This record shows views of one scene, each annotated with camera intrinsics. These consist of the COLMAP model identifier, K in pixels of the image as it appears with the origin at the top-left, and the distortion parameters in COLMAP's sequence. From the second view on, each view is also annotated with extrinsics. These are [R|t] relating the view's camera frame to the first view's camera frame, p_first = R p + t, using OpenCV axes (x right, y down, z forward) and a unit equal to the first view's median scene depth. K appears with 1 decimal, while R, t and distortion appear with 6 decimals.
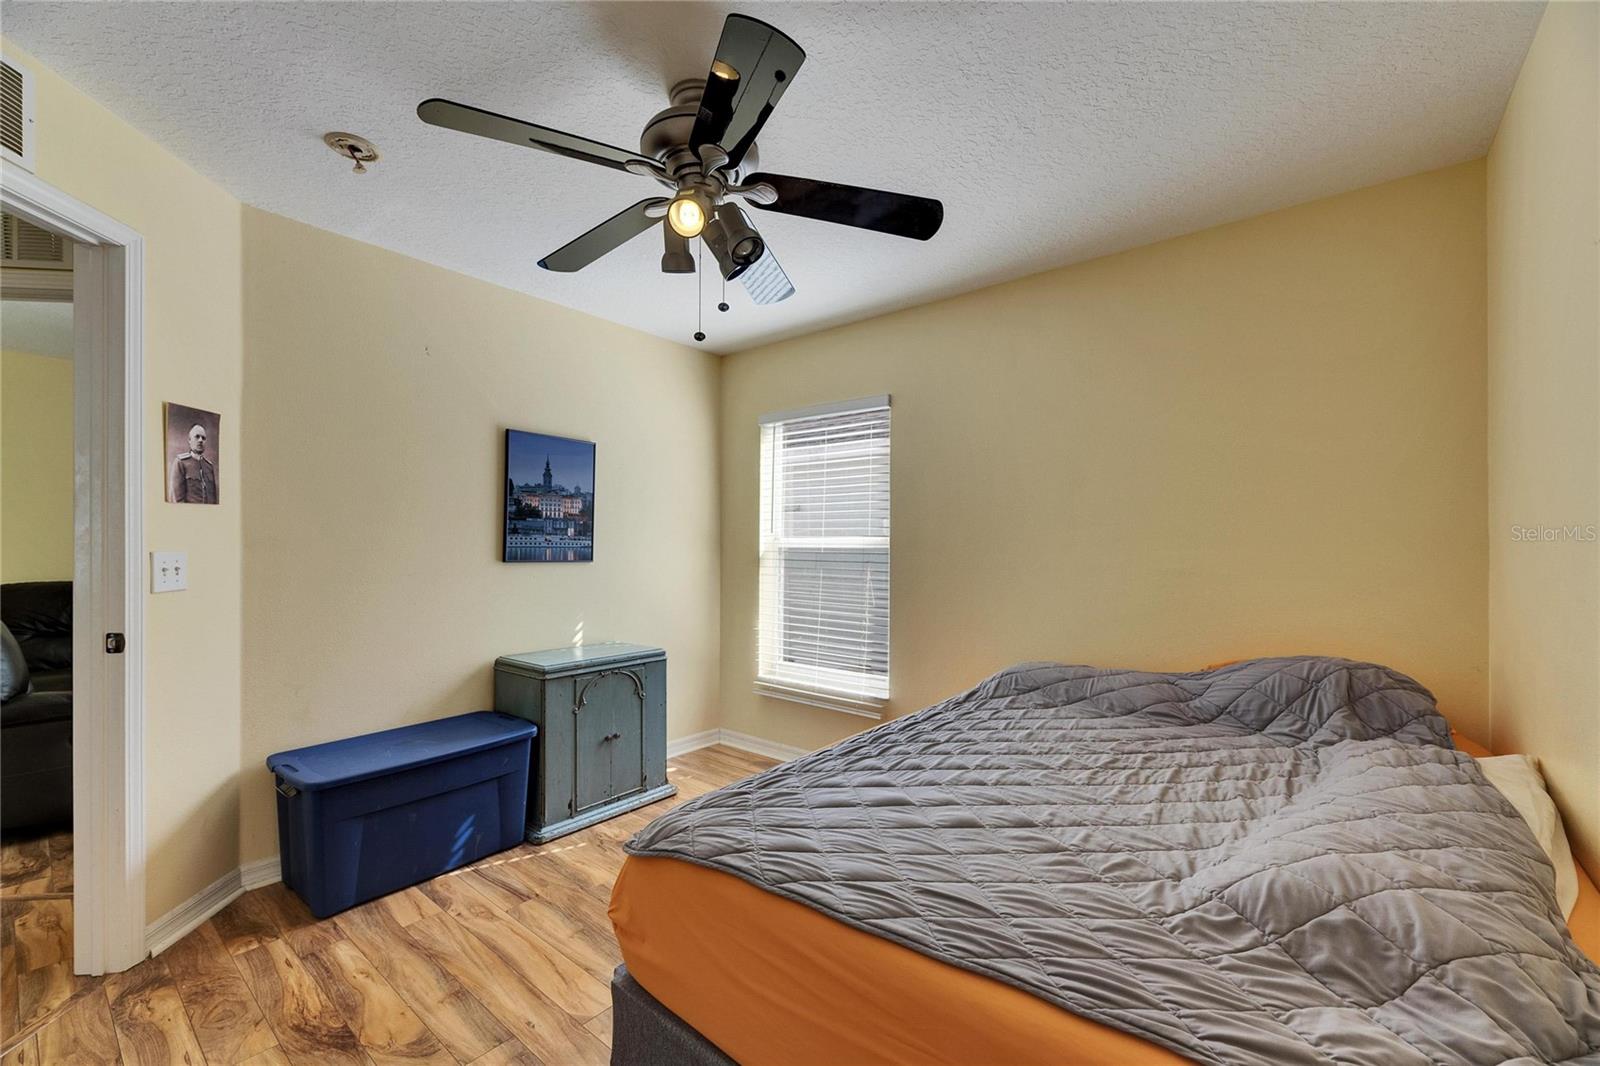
lens RADIAL K [[643.5, 0, 802.1], [0, 643.5, 543.2], [0, 0, 1]] dist [0.010729, -0.005389]
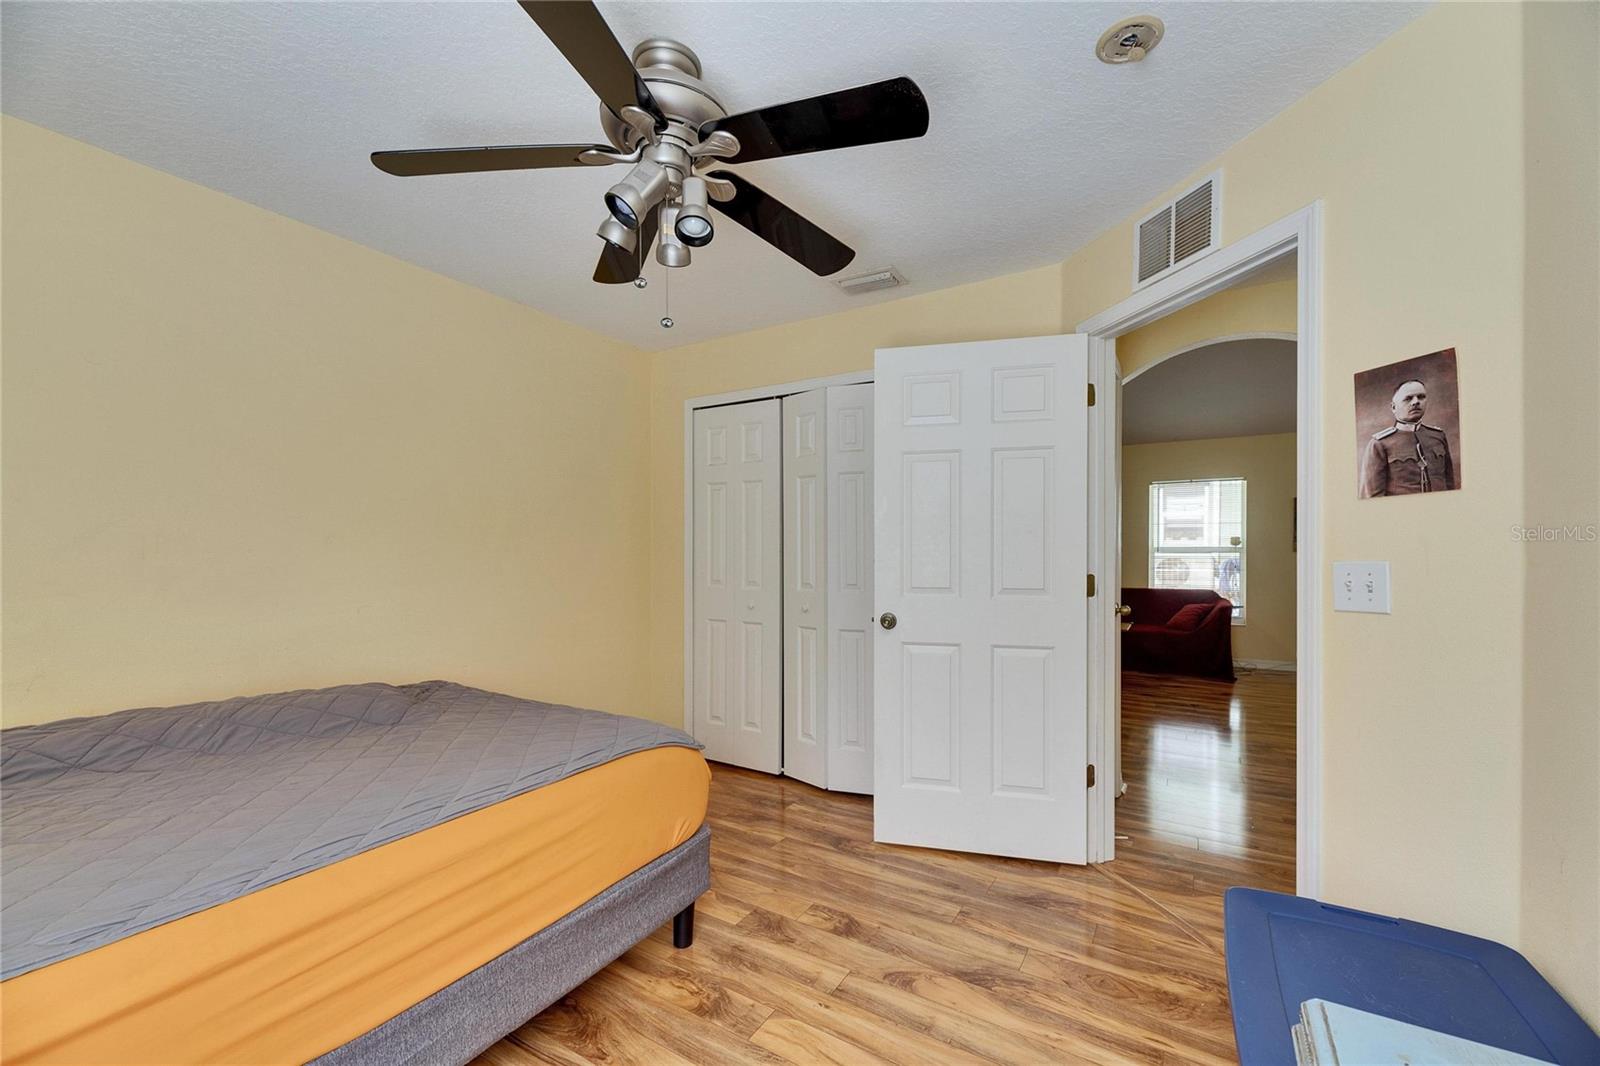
lens RADIAL K [[643.5, 0, 802.1], [0, 643.5, 543.2], [0, 0, 1]] dist [0.010729, -0.005389]
pose [[-0.991736, -0.005222, -0.128187, -0.197595], [-0.004079, 0.999950, -0.009176, 0.000931], [0.128229, -0.008578, -0.991708, 1.643479]]
